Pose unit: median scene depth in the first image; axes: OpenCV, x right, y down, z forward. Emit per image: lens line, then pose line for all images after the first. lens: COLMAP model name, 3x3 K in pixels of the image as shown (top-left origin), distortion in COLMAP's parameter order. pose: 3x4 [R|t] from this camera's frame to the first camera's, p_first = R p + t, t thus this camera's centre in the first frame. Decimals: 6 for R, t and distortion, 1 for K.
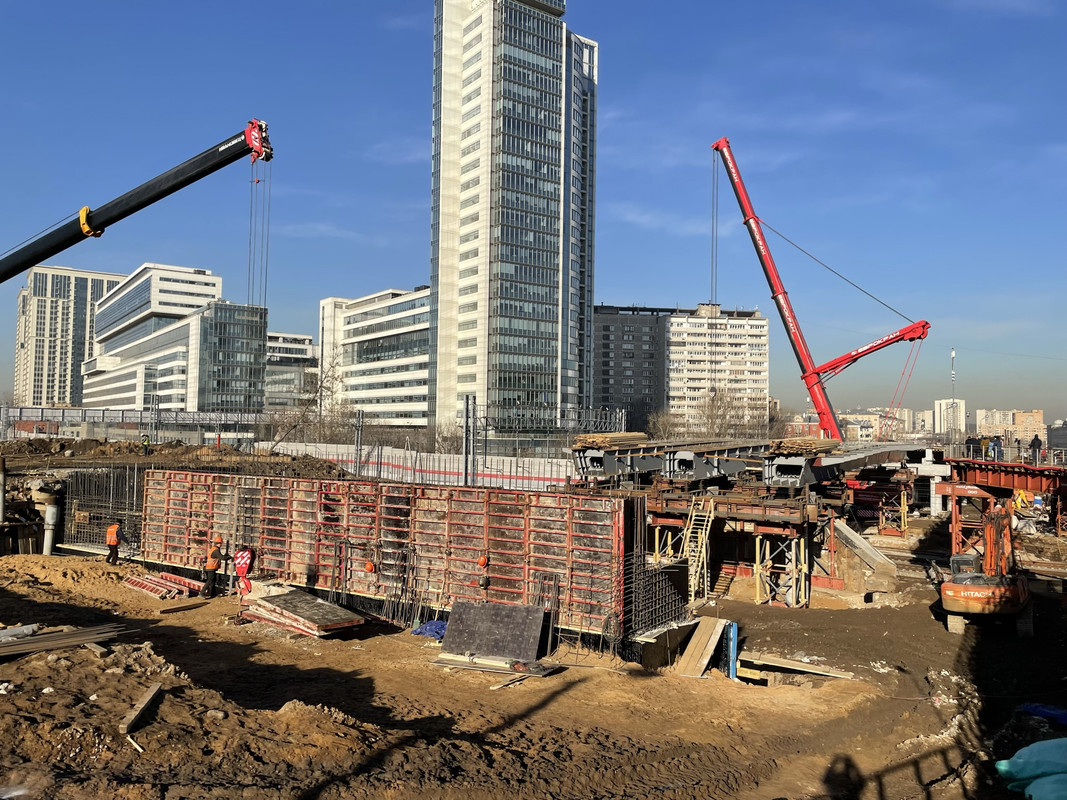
lens RADIAL K [[803.8, 0, 536.2], [0, 803.8, 398.2], [0, 0, 1]] dist [0.071280, -0.091454]
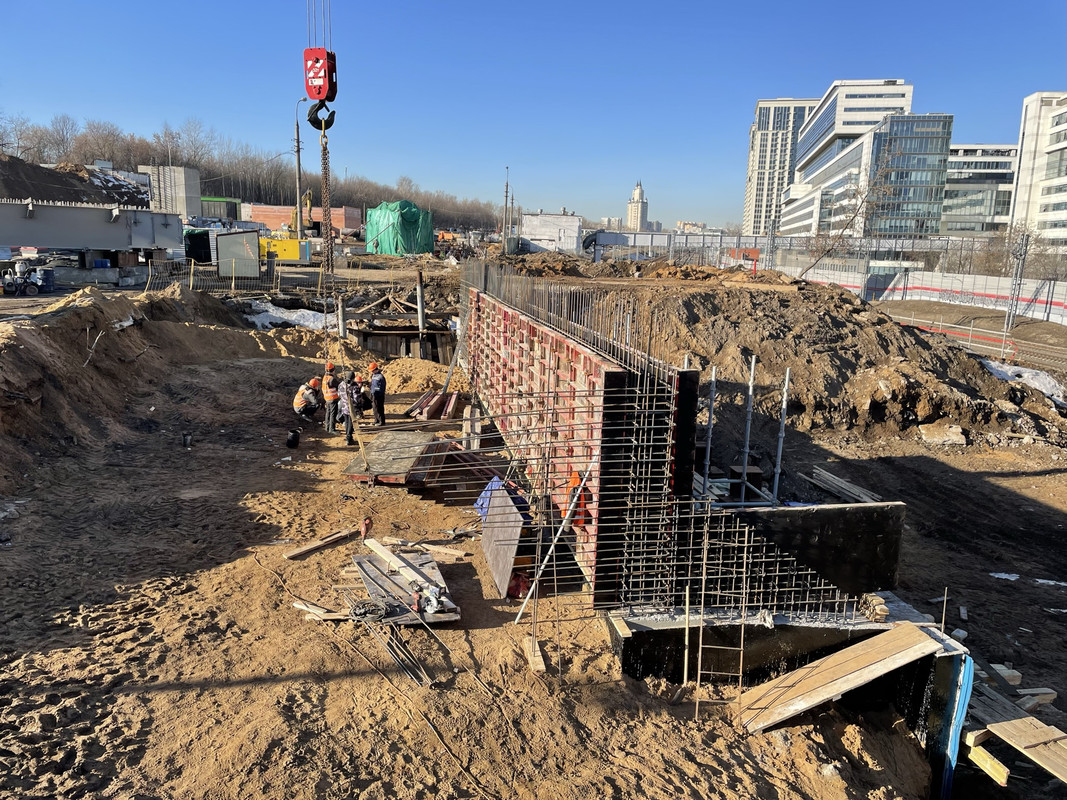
lens RADIAL K [[803.8, 0, 536.2], [0, 803.8, 398.2], [0, 0, 1]] dist [0.071280, -0.091454]
pose [[0.671945, 0.140818, -0.727091, 0.040463], [0.012956, 0.979372, 0.201652, 0.002897], [0.740488, -0.144919, 0.656259, 0.055843]]
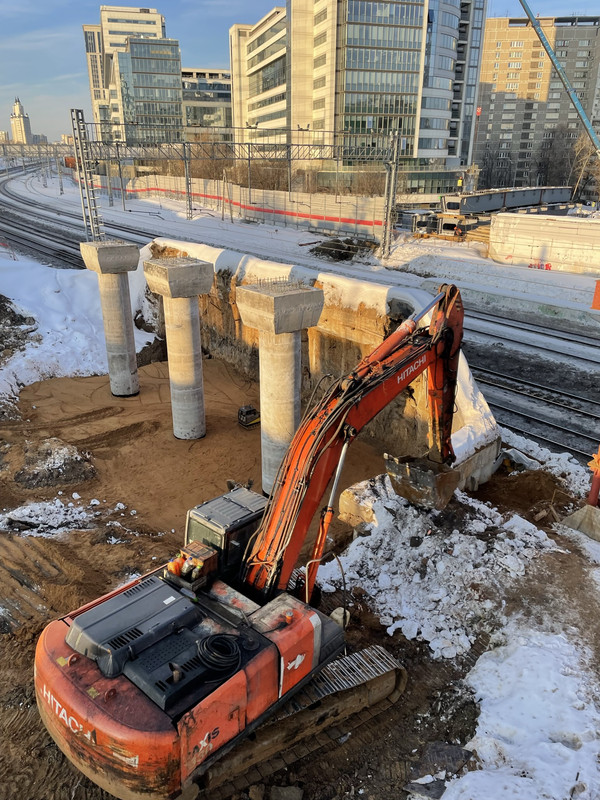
lens RADIAL K [[602.7, 0, 292.9], [0, 602.7, 398.8], [0, 0, 1]] dist [0.071280, -0.091454]
pose [[0.942787, 0.111647, -0.314147, 0.110664], [0.022290, 0.919046, 0.393520, 0.008696], [0.332650, -0.378008, 0.863976, 0.165703]]
